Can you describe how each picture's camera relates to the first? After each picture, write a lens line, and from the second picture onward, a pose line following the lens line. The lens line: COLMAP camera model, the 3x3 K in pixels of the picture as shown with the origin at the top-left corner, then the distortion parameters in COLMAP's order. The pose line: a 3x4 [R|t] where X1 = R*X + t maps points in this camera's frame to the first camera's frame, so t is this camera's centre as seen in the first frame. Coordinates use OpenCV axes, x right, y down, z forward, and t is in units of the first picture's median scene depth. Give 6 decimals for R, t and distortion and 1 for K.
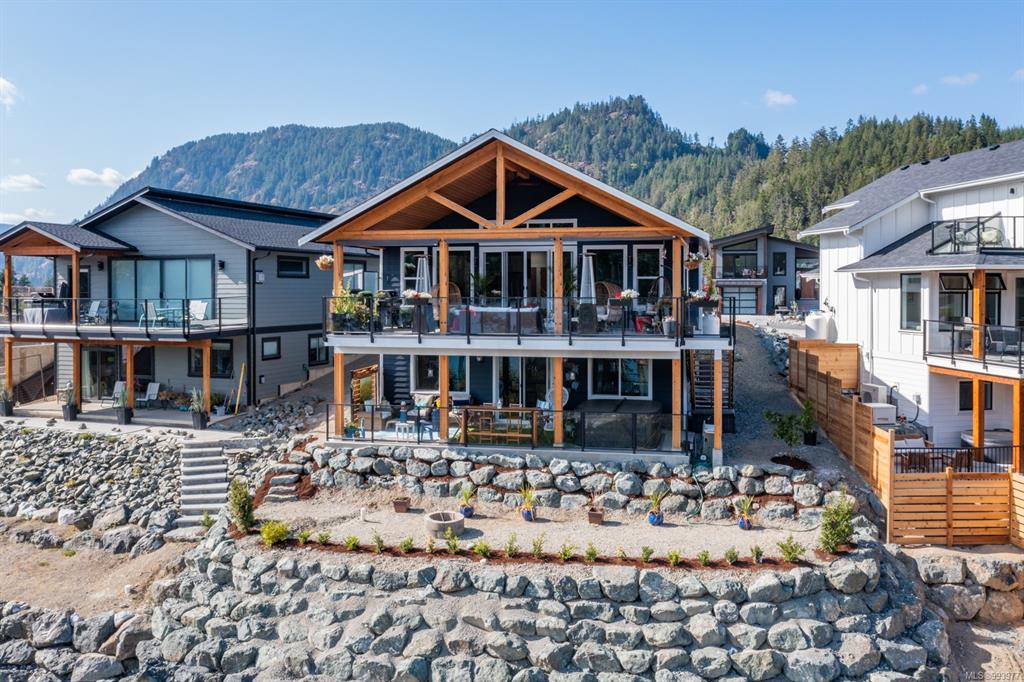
lens RADIAL K [[842.2, 0, 549.2], [0, 842.2, 298.2], [0, 0, 1]] dist [-0.005227, 0.003422]
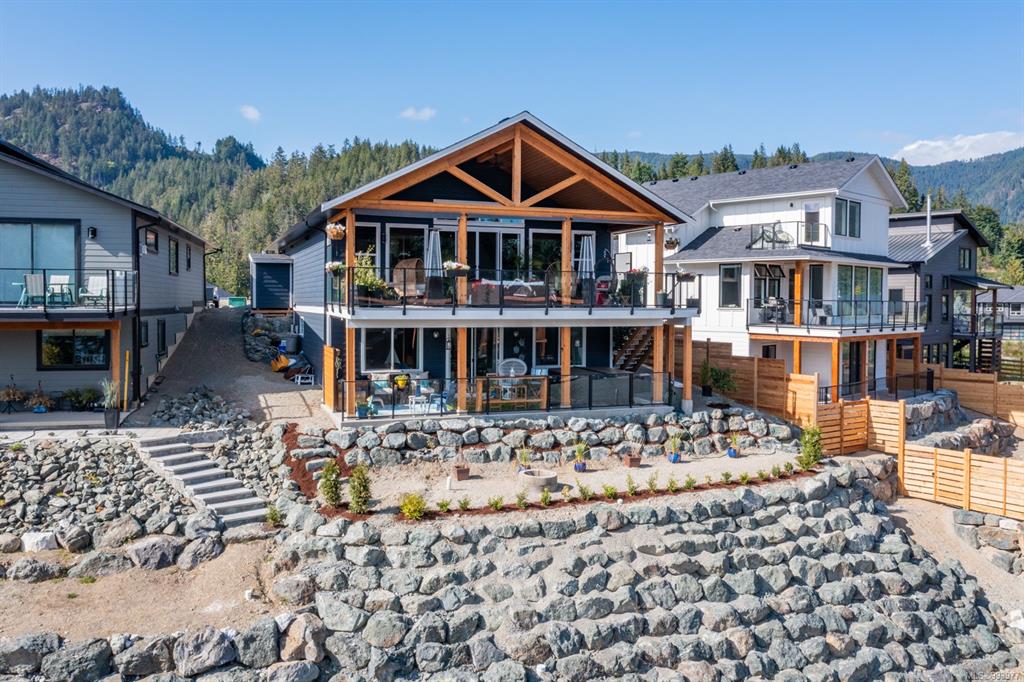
lens RADIAL K [[826.5, 0, 511.2], [0, 826.5, 324.5], [0, 0, 1]] dist [-0.002785, 0.001491]
pose [[0.843049, -0.010553, 0.537734, -0.565119], [0.000755, 0.999830, 0.018439, 0.042146], [-0.537837, -0.015139, 0.842913, 0.115025]]
